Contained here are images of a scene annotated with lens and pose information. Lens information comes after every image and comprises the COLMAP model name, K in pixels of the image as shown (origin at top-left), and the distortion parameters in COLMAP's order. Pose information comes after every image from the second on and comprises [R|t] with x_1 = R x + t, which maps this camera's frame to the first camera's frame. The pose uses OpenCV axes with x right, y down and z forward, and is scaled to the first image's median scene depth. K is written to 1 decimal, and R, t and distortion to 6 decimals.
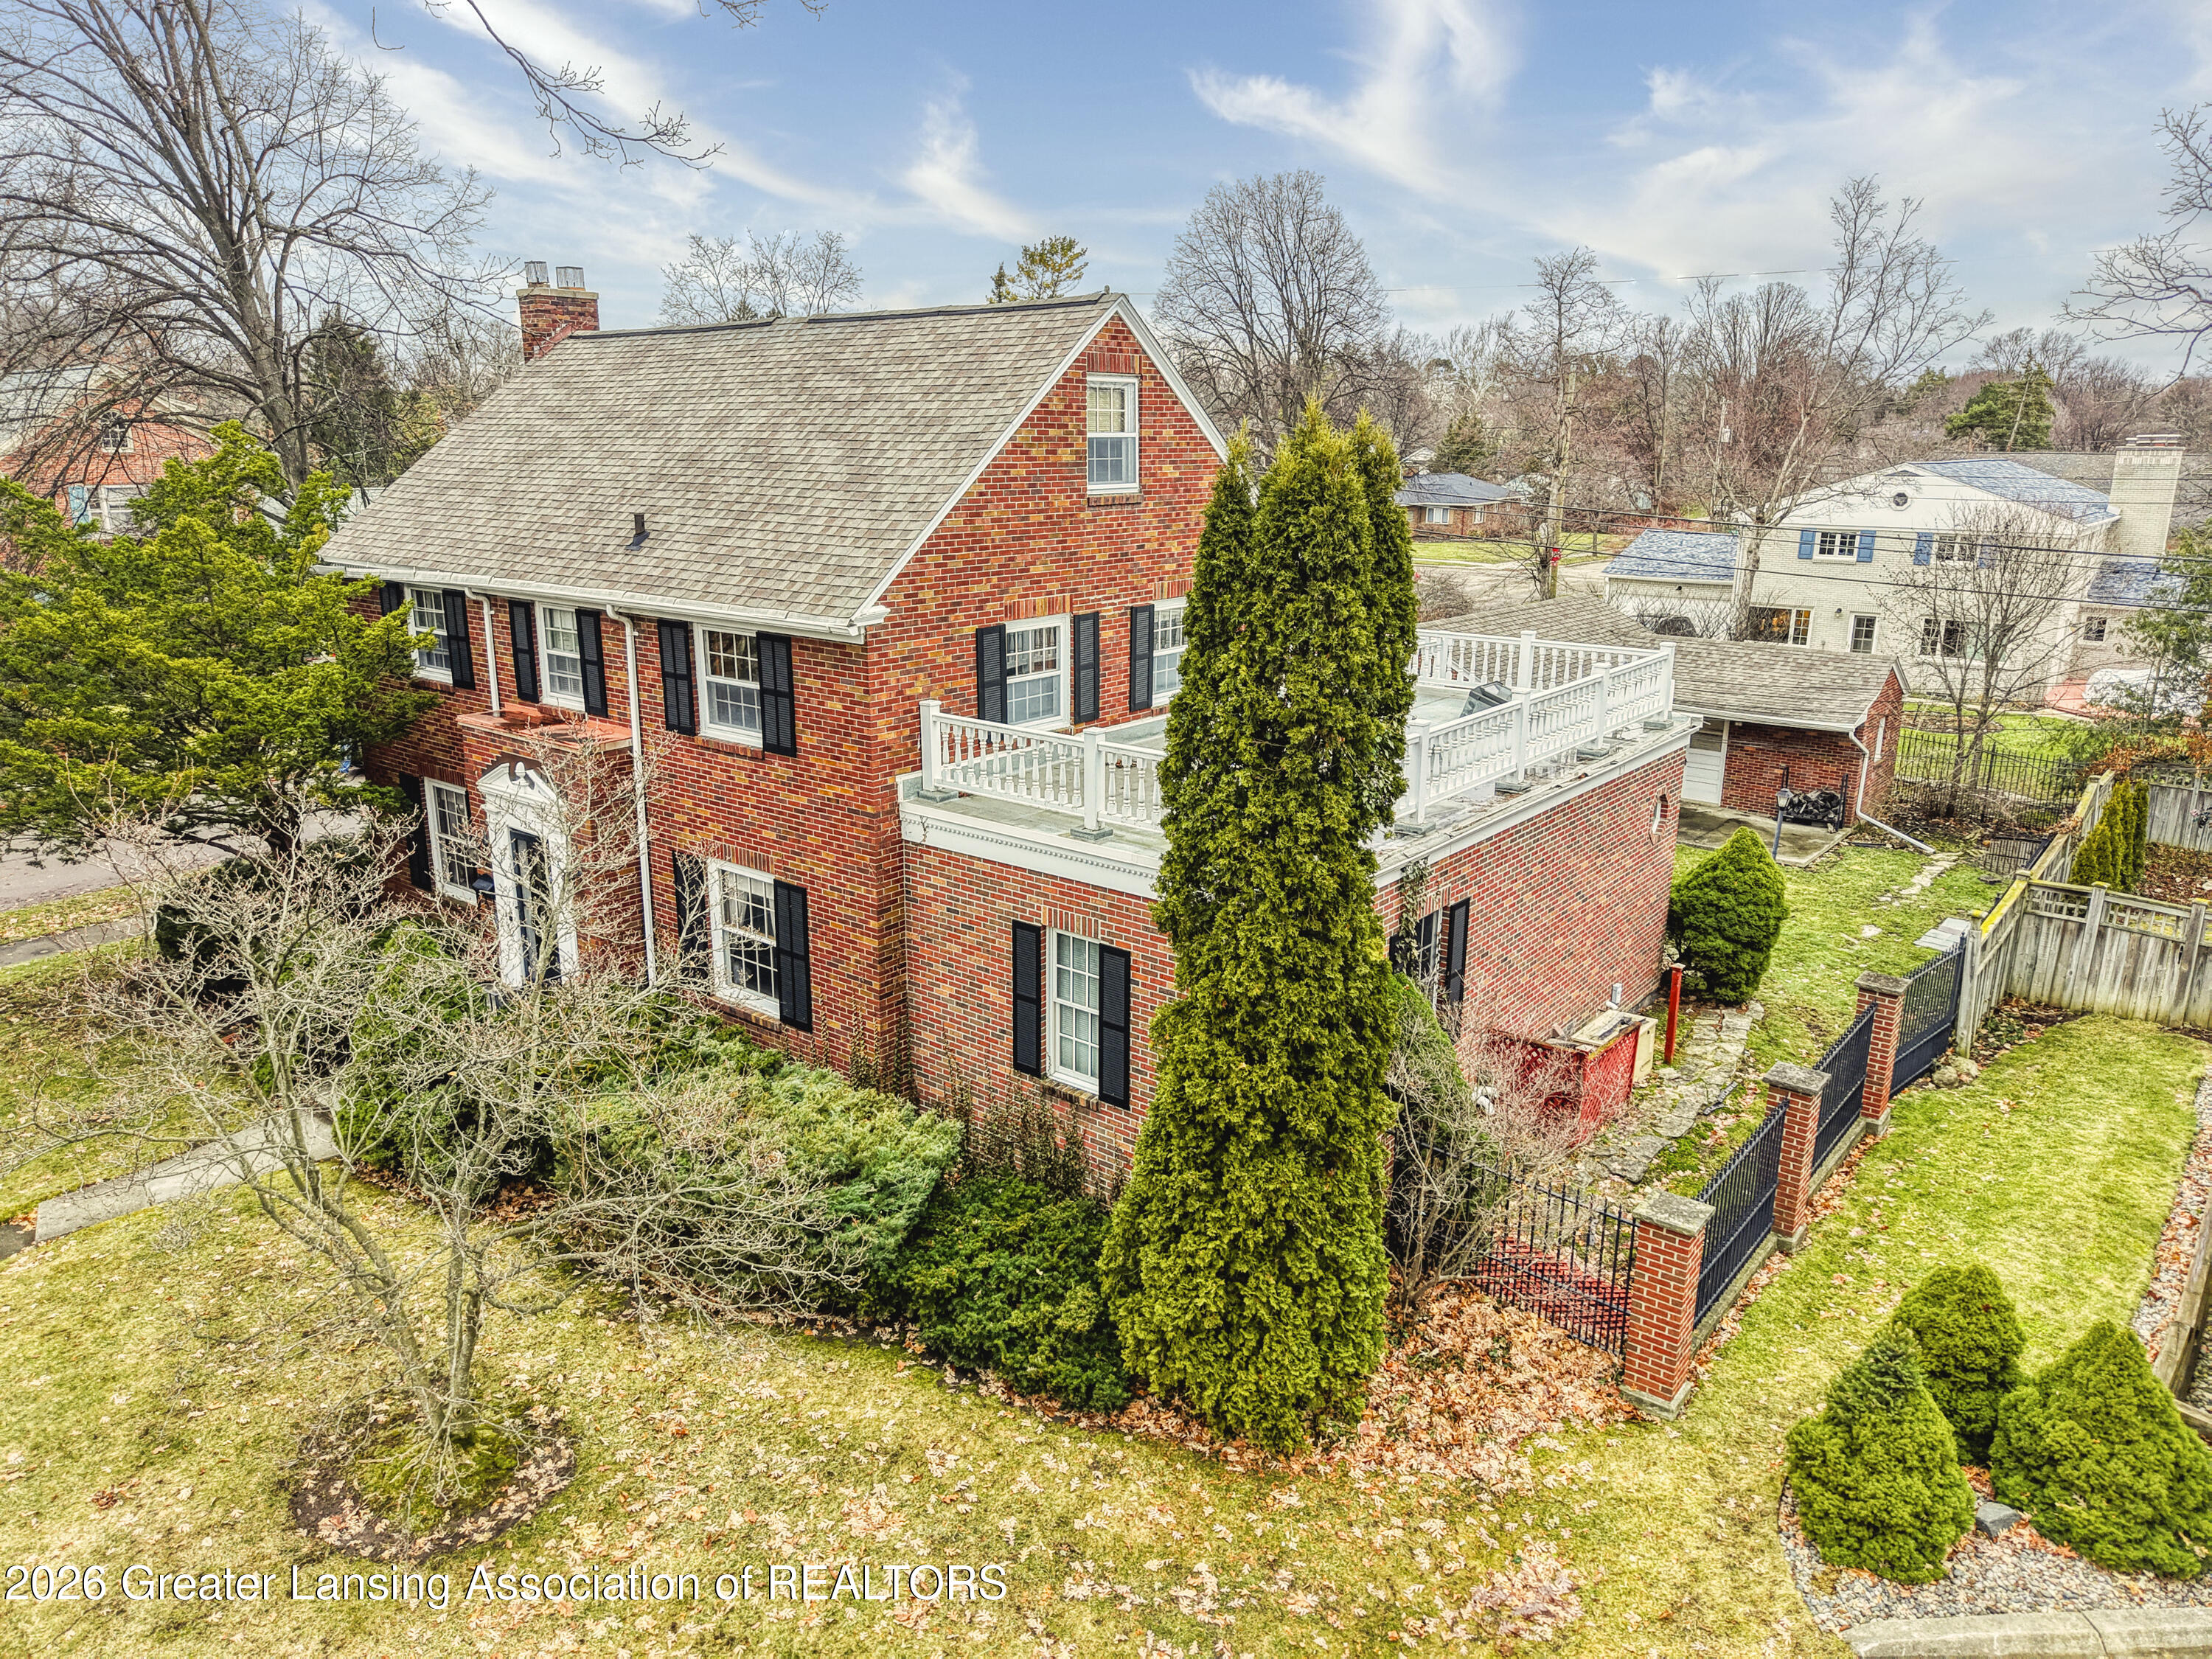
lens RADIAL K [[1492.5, 0, 1086.1], [0, 1492.5, 847.9], [0, 0, 1]] dist [0.019737, -0.020455]
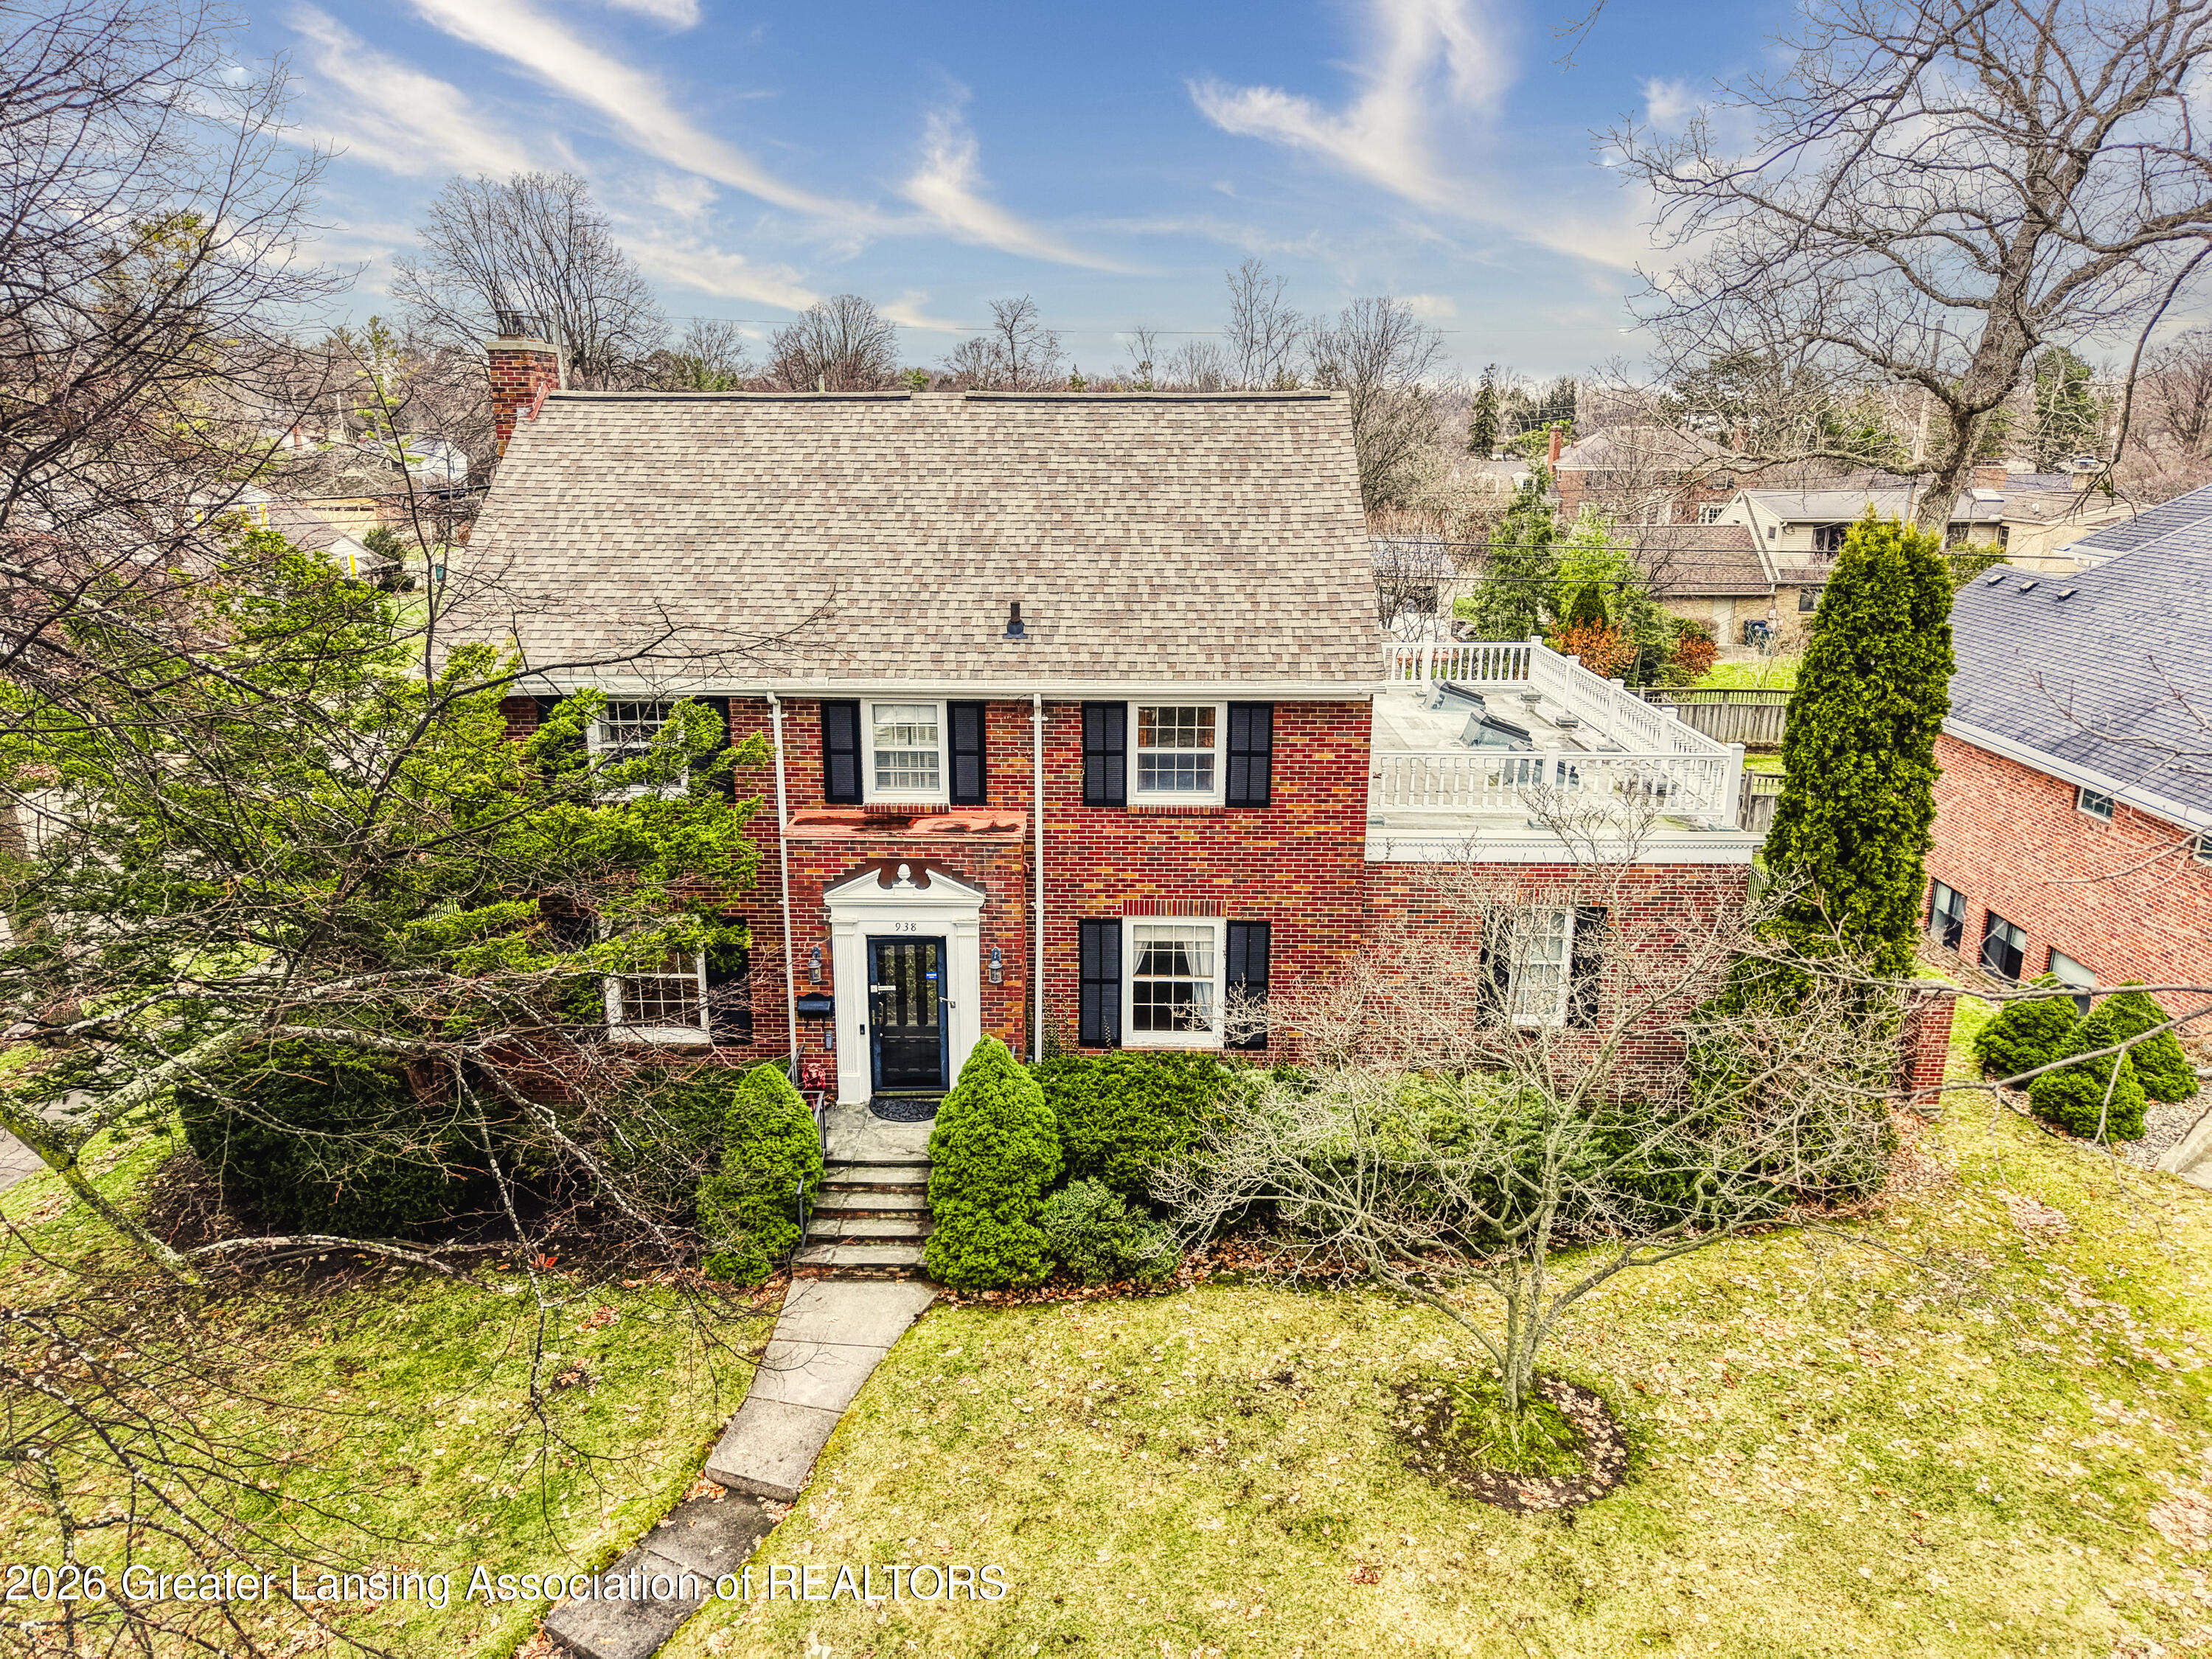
lens RADIAL K [[1492.5, 0, 1103.9], [0, 1492.5, 834.8], [0, 0, 1]] dist [0.019737, -0.020455]
pose [[0.790216, -0.165876, 0.589952, -0.889001], [0.165895, 0.984629, 0.054637, -0.113420], [-0.589947, 0.054695, 0.805587, 0.149767]]
